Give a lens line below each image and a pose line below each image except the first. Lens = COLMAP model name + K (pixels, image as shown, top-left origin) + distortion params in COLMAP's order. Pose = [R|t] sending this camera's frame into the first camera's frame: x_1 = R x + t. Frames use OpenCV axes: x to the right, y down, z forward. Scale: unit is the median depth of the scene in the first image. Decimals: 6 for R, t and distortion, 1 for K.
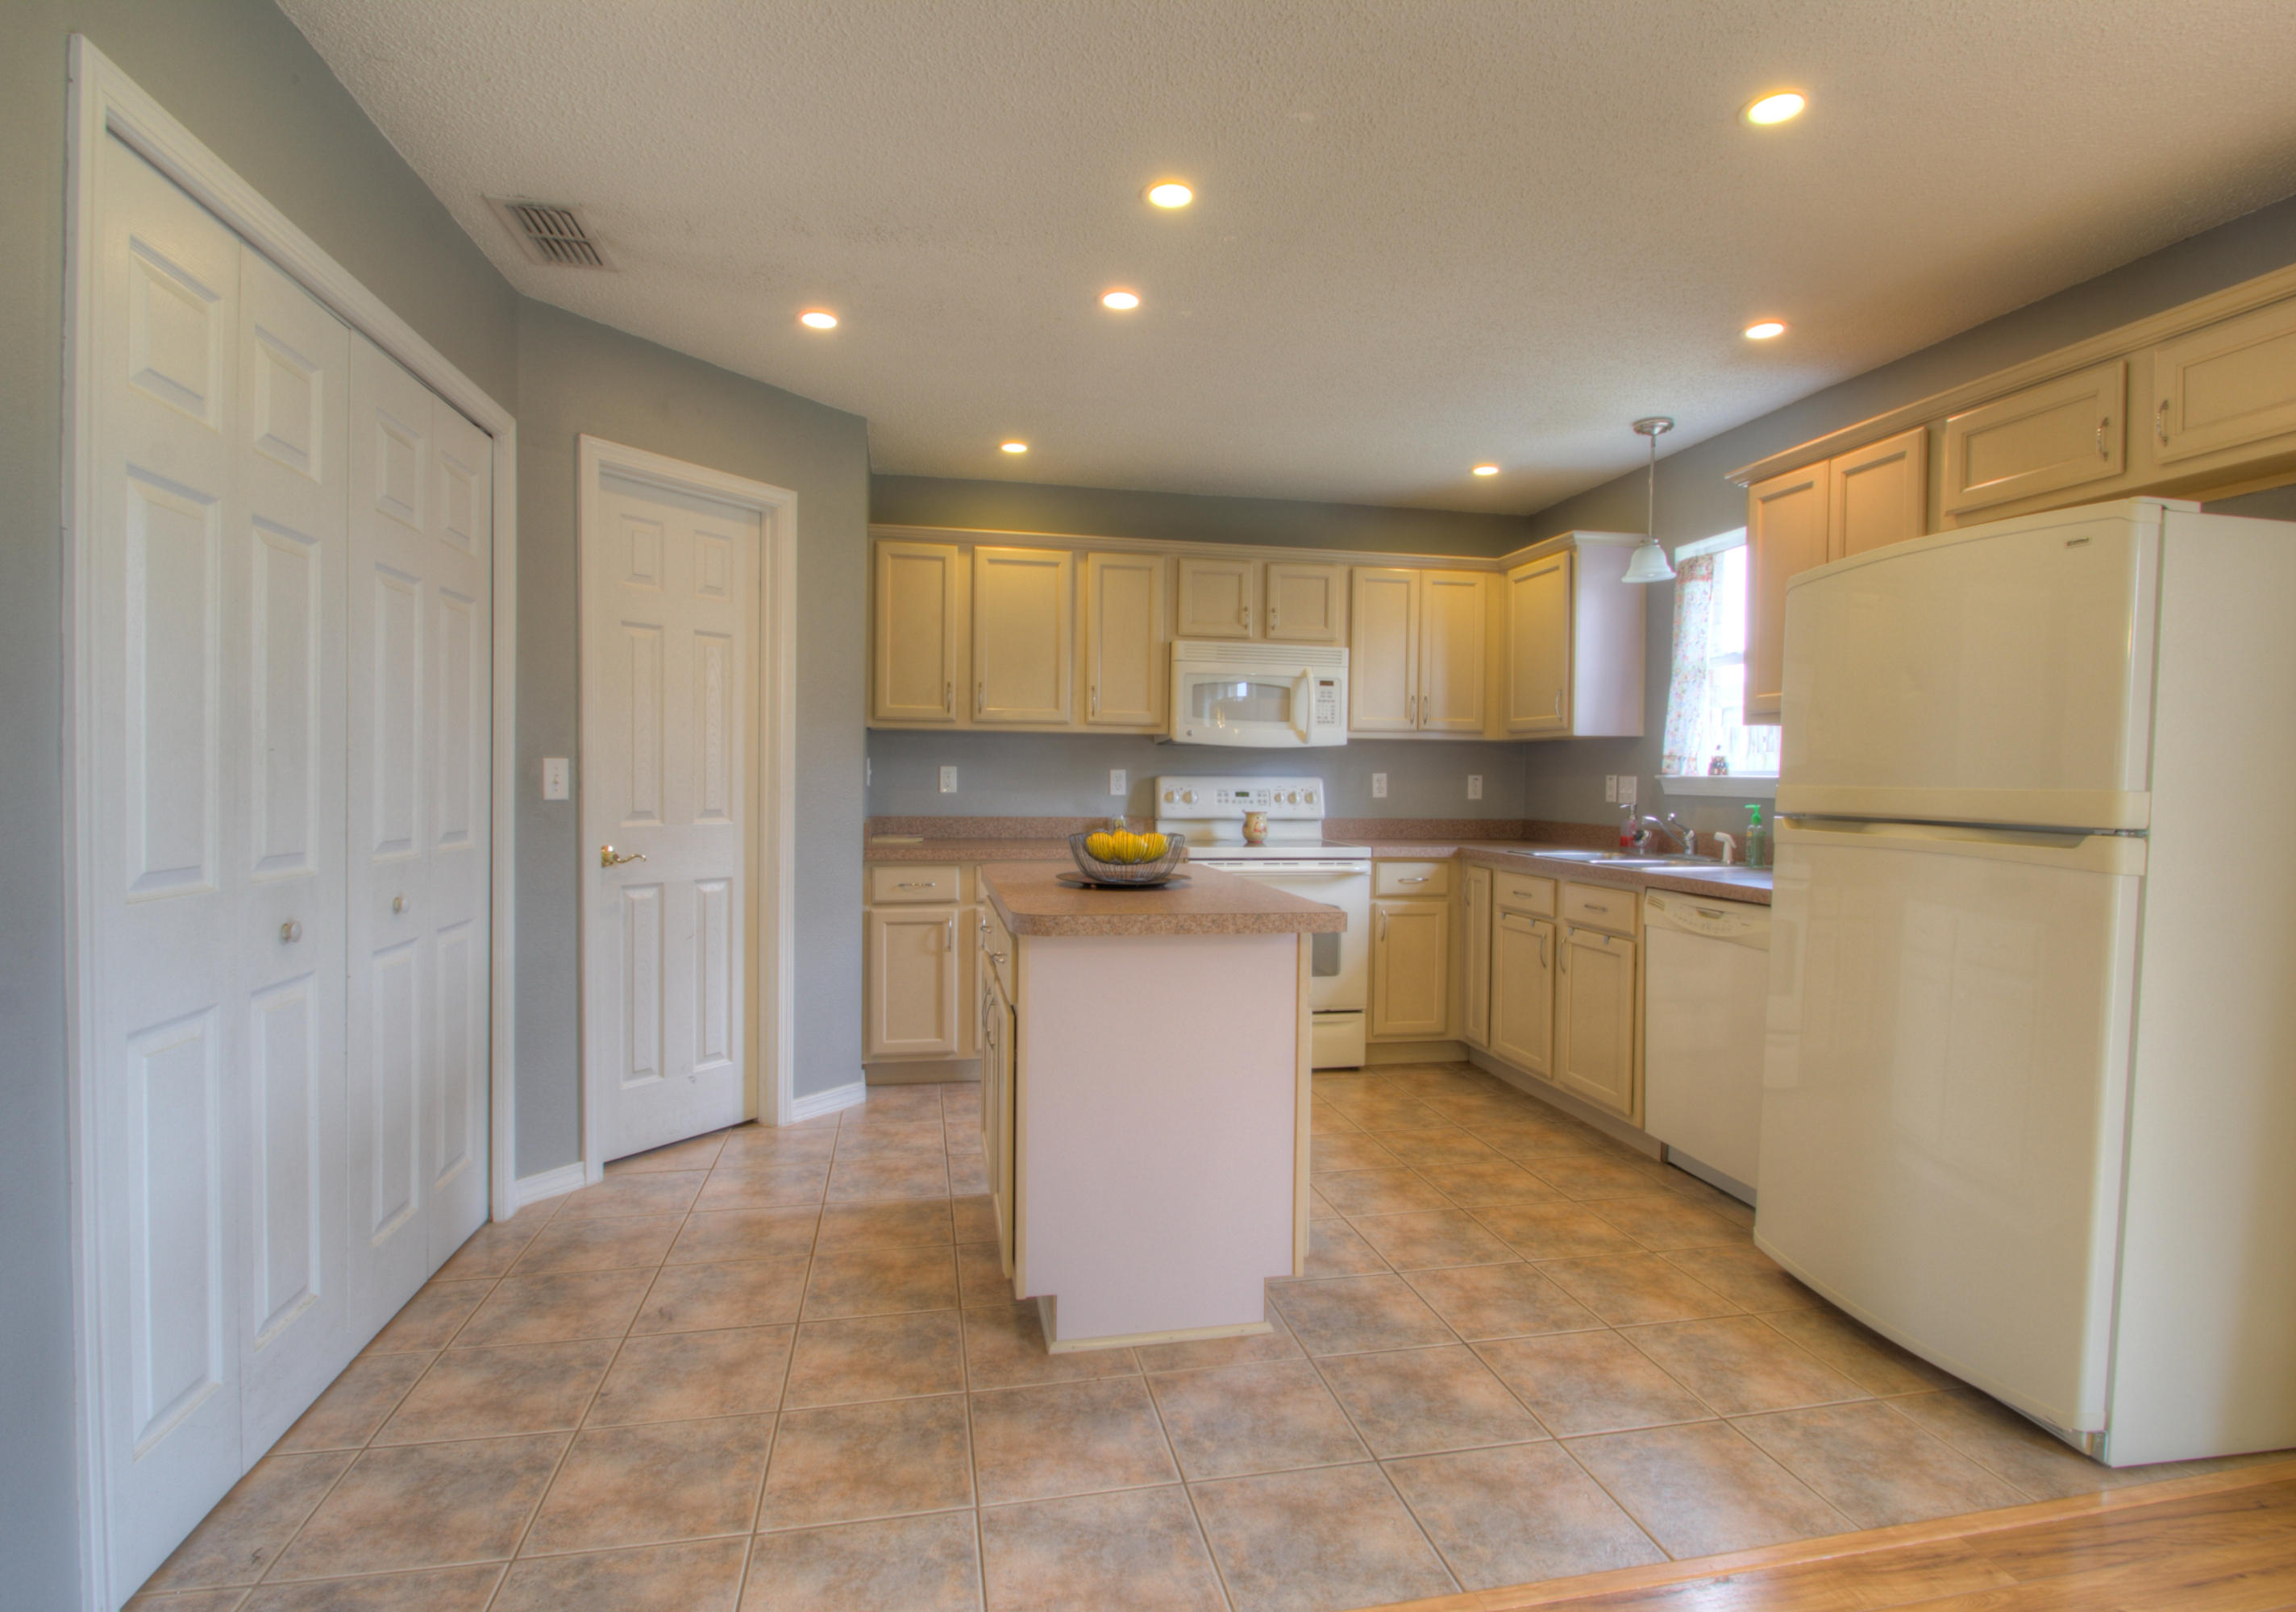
lens RADIAL K [[1133.8, 0, 1148.0], [0, 1133.8, 806.0], [0, 0, 1]] dist [0.000531, -0.012874]
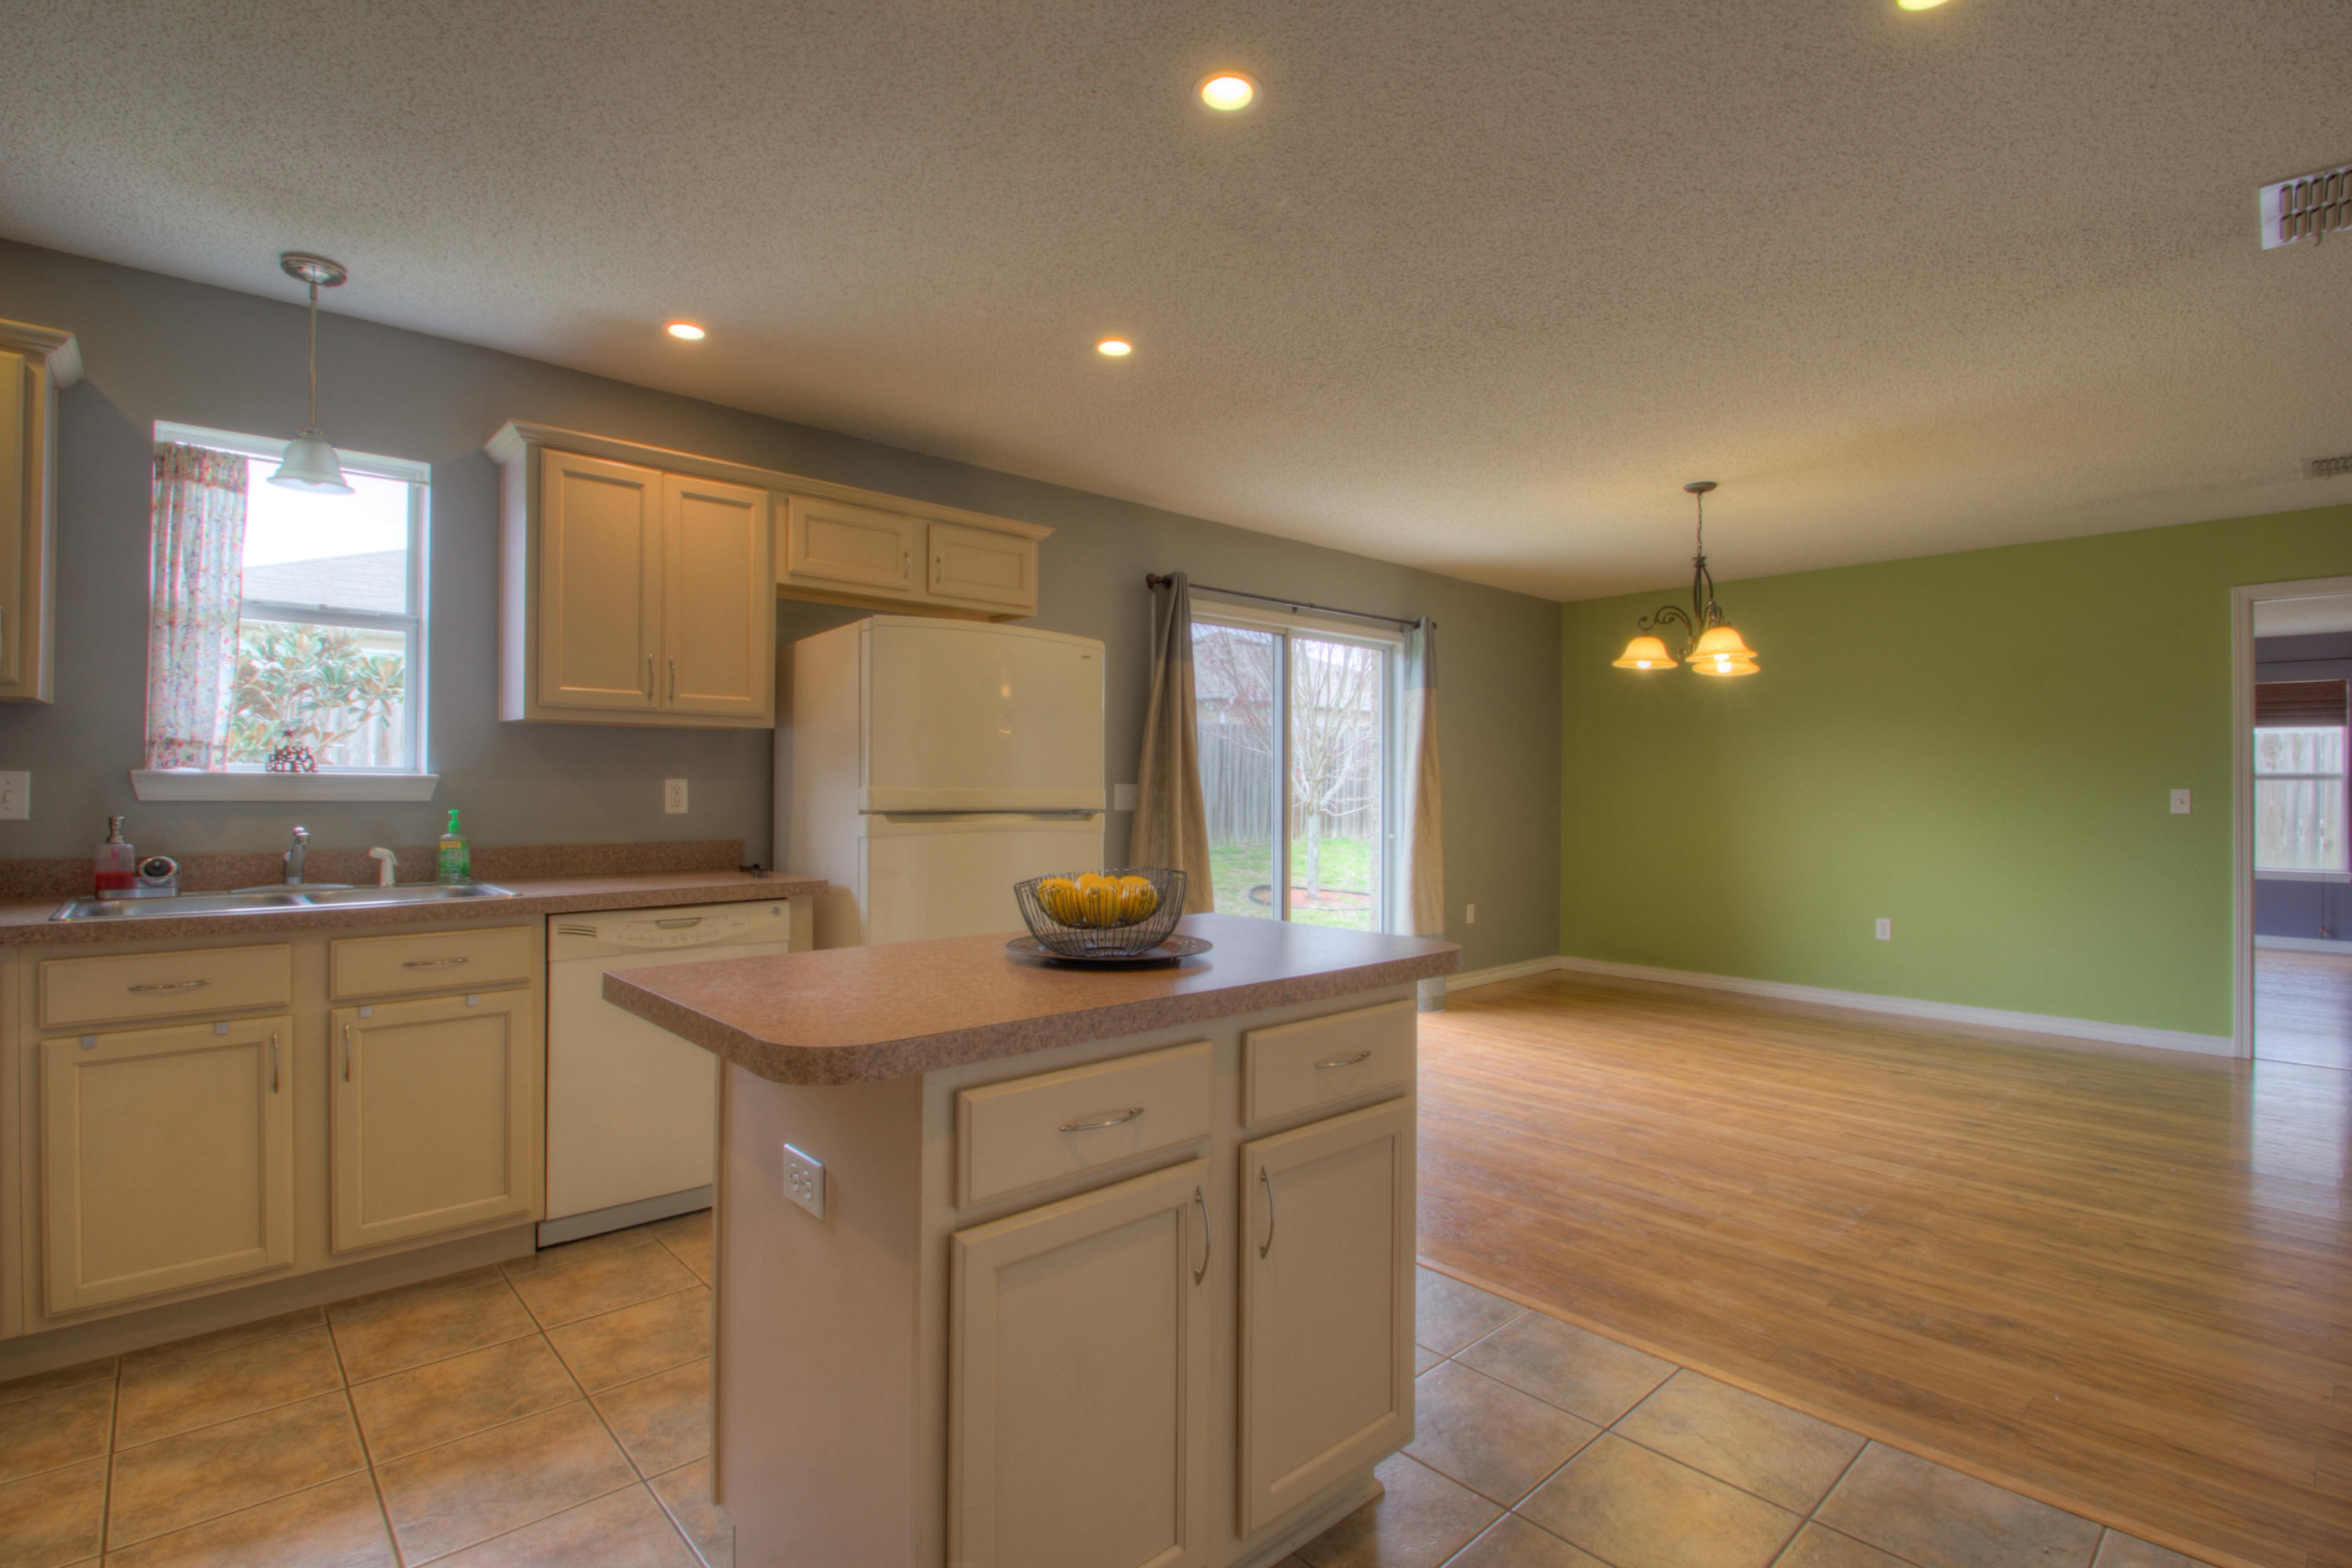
lens RADIAL K [[1094.1, 0, 1178.3], [0, 1094.1, 779.6], [0, 0, 1]] dist [0.008528, -0.015325]
pose [[-0.515114, -0.009611, 0.857068, -0.375646], [0.009145, 0.999819, 0.016709, -0.027547], [-0.857073, 0.016445, -0.514933, 0.834097]]
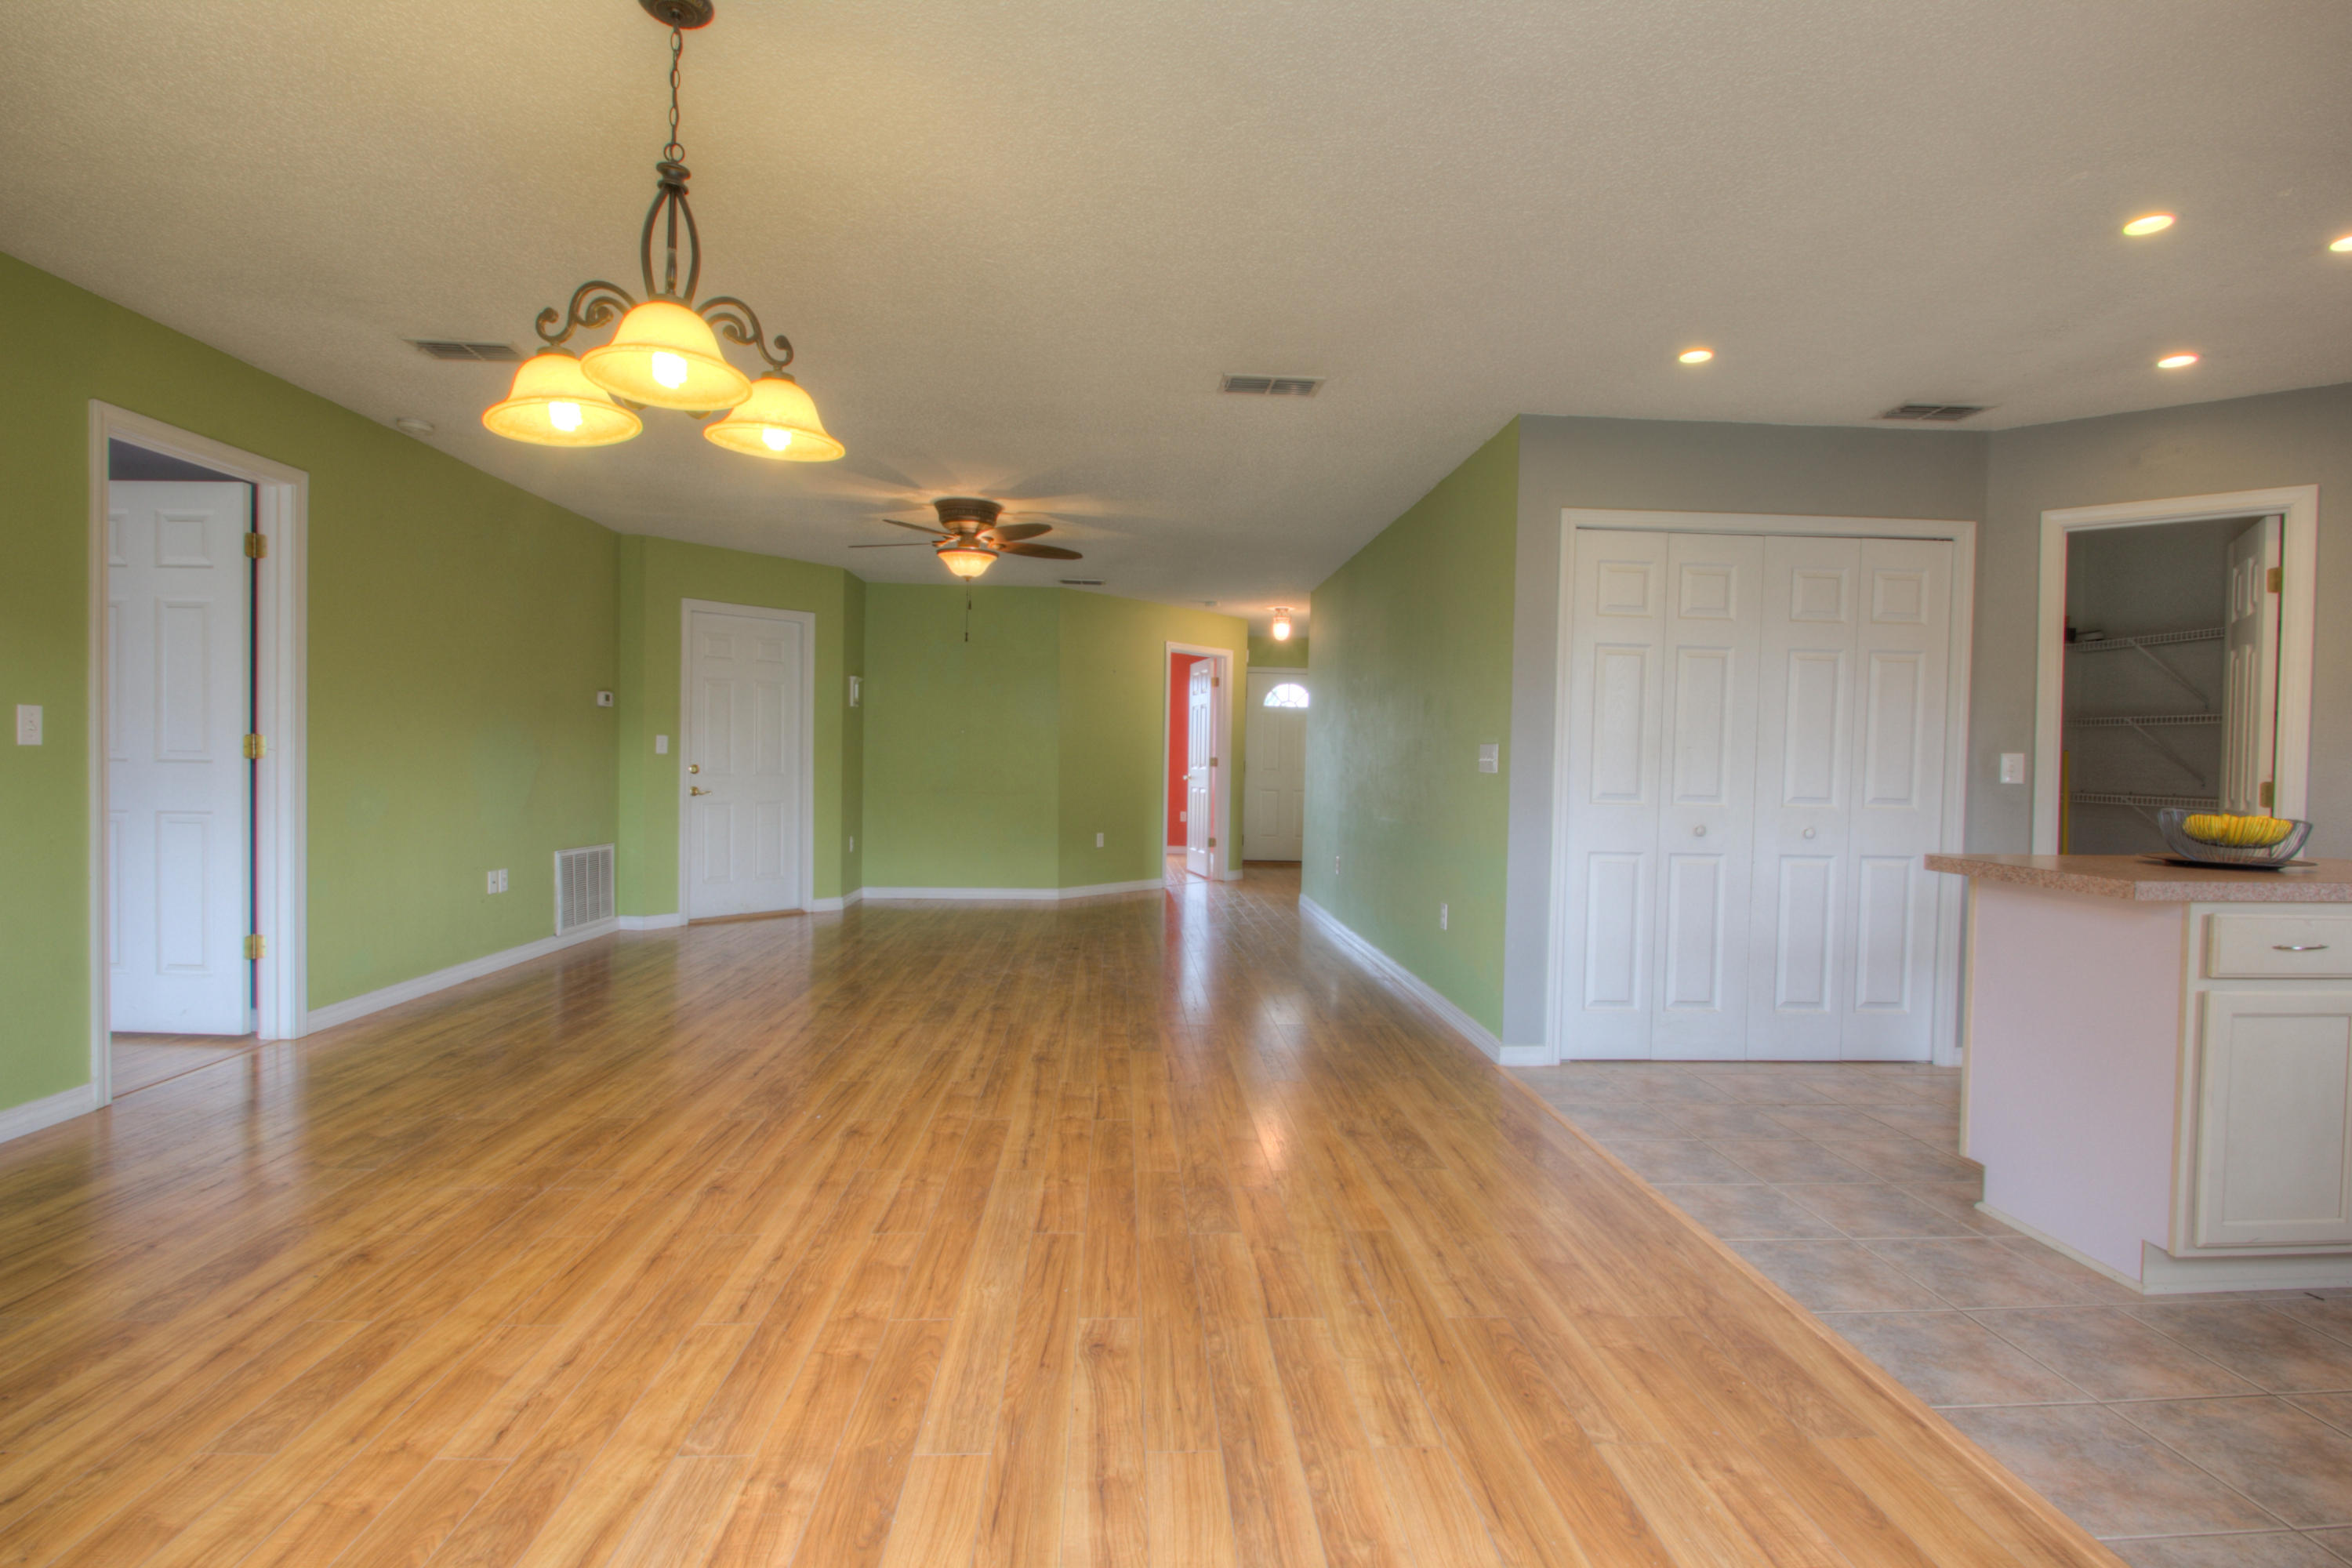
lens RADIAL K [[1094.1, 0, 1178.3], [0, 1094.1, 779.6], [0, 0, 1]] dist [0.008528, -0.015325]
pose [[-0.145768, 0.004977, -0.989306, 0.686904], [-0.048123, 0.998768, 0.012115, 0.016505], [0.988148, 0.049374, -0.145349, 0.145467]]
